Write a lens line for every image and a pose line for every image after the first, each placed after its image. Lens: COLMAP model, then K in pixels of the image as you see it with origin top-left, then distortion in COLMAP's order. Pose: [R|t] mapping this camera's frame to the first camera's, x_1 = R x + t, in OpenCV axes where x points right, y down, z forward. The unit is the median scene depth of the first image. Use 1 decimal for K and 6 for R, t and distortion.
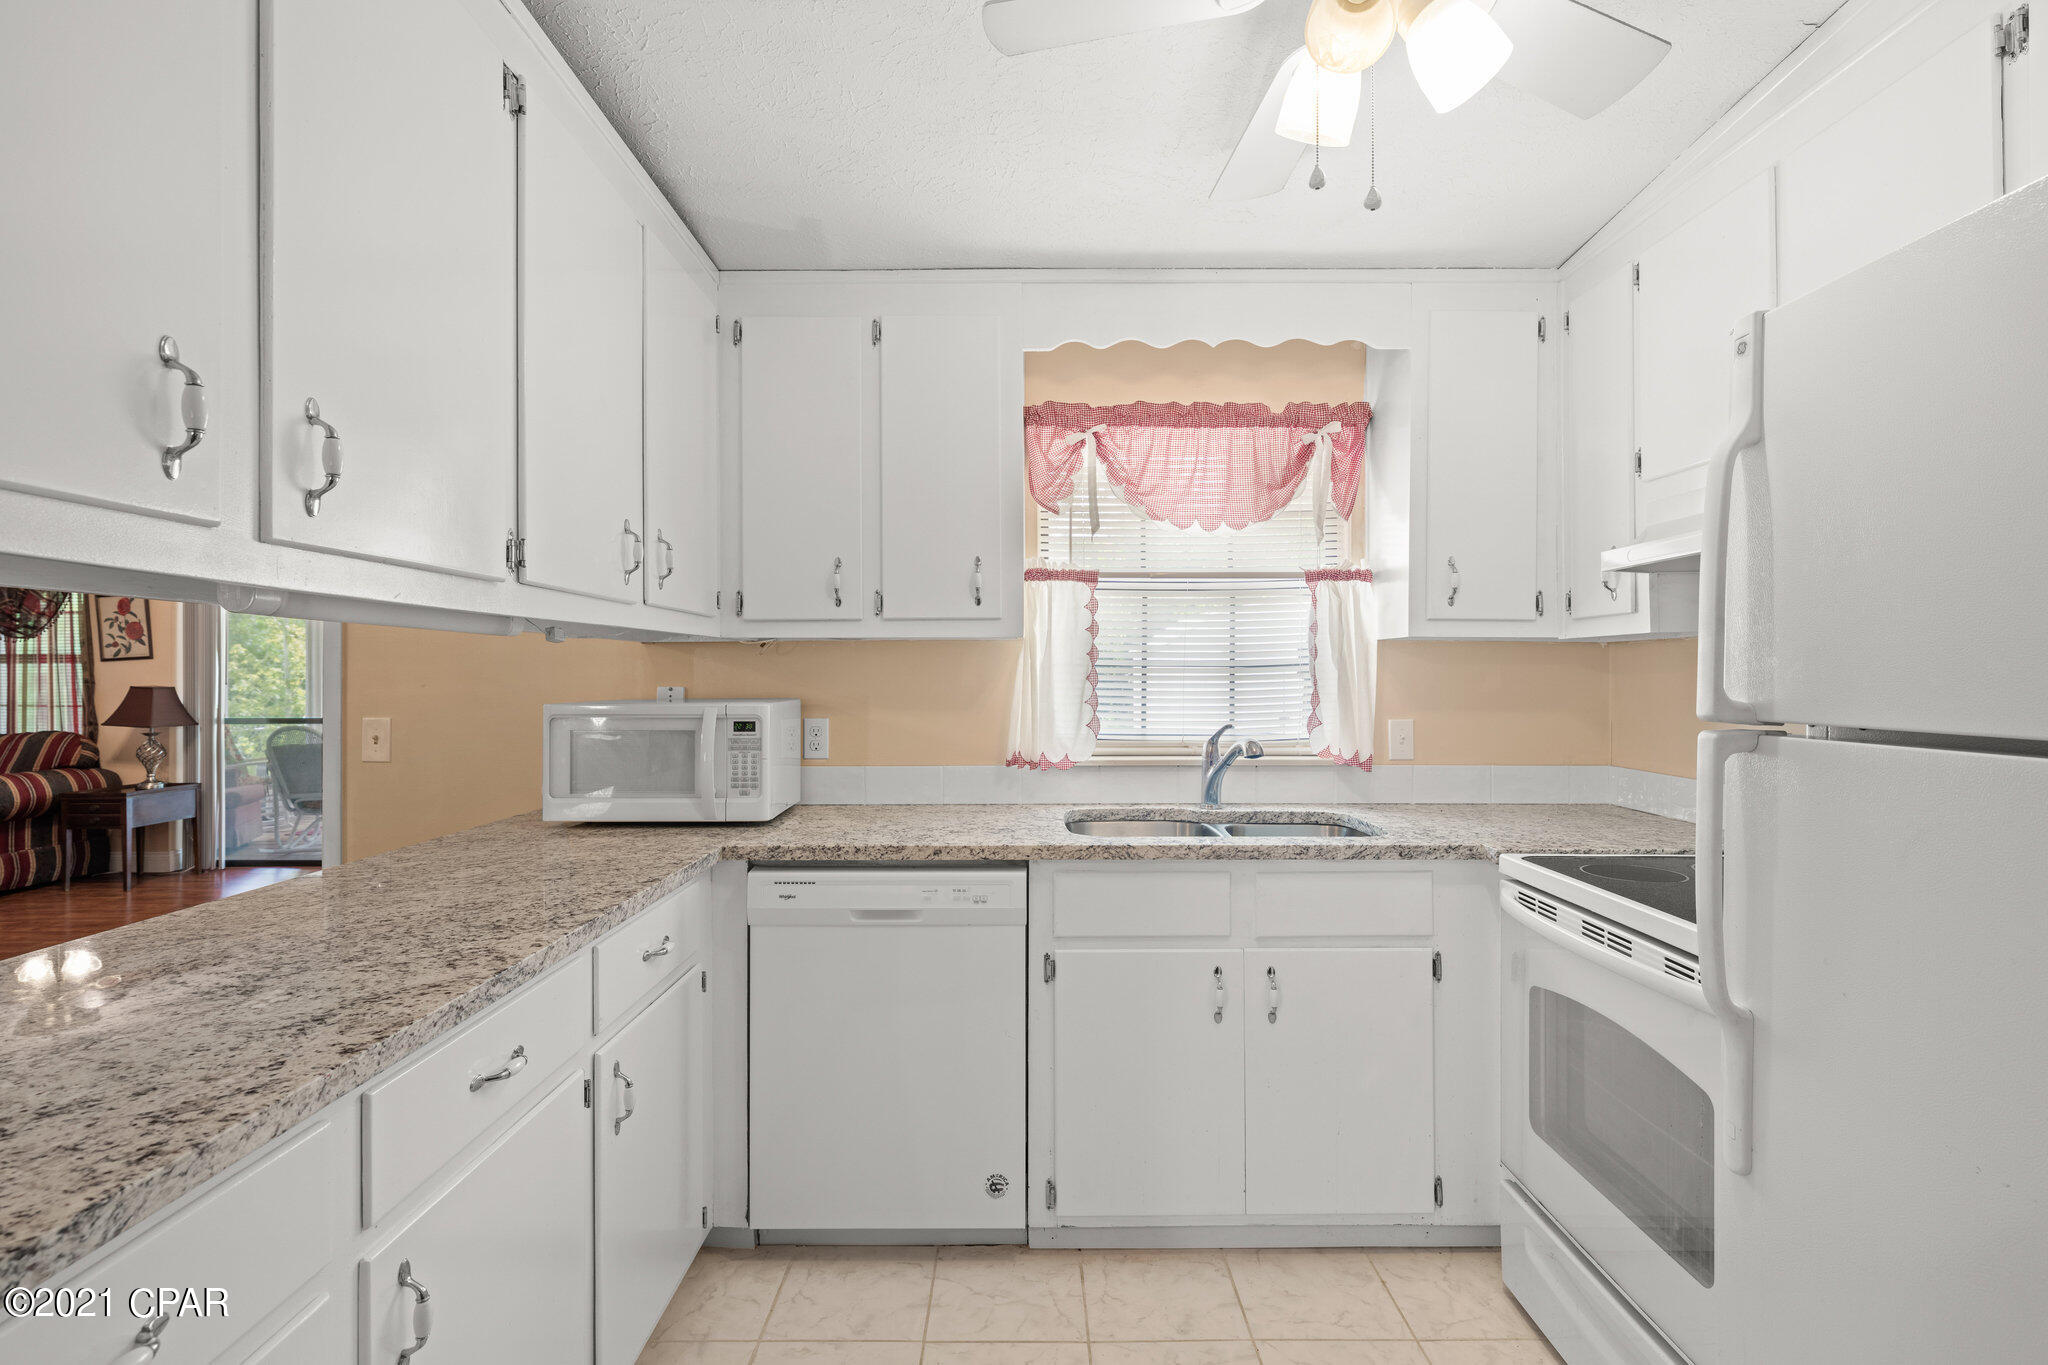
lens RADIAL K [[985.1, 0, 1034.1], [0, 985.1, 671.2], [0, 0, 1]] dist [0.001114, 0.000363]
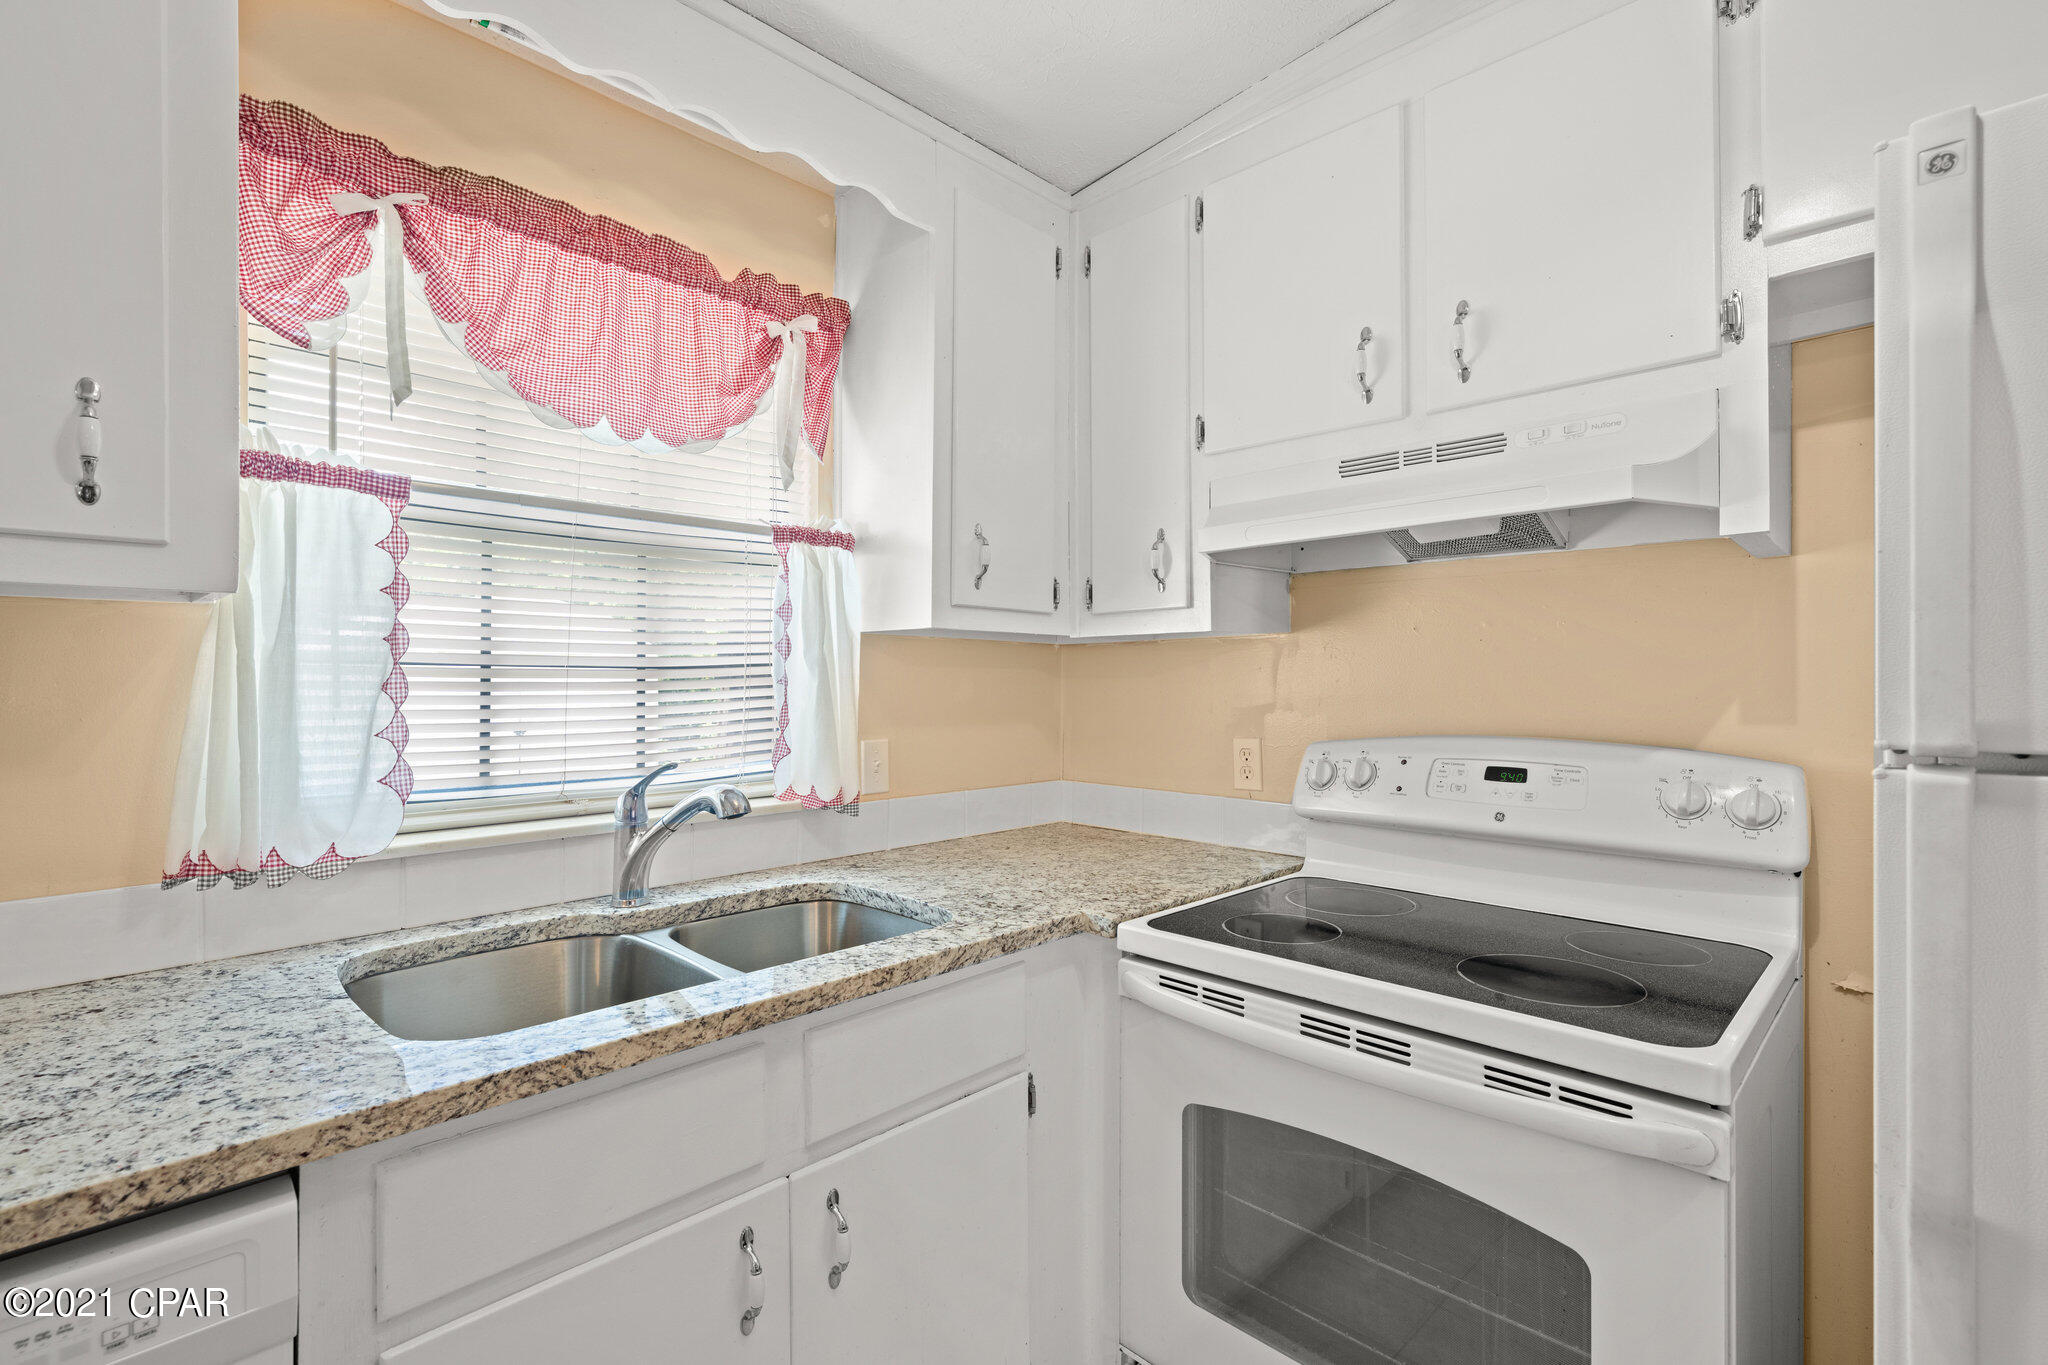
lens RADIAL K [[921.7, 0, 1019.8], [0, 921.7, 677.6], [0, 0, 1]] dist [0.000658, -0.000195]
pose [[0.702729, 0.000874, 0.711457, -0.052659], [-0.001716, 0.999998, 0.000467, 0.001129], [-0.711455, -0.001549, 0.702730, 0.440521]]
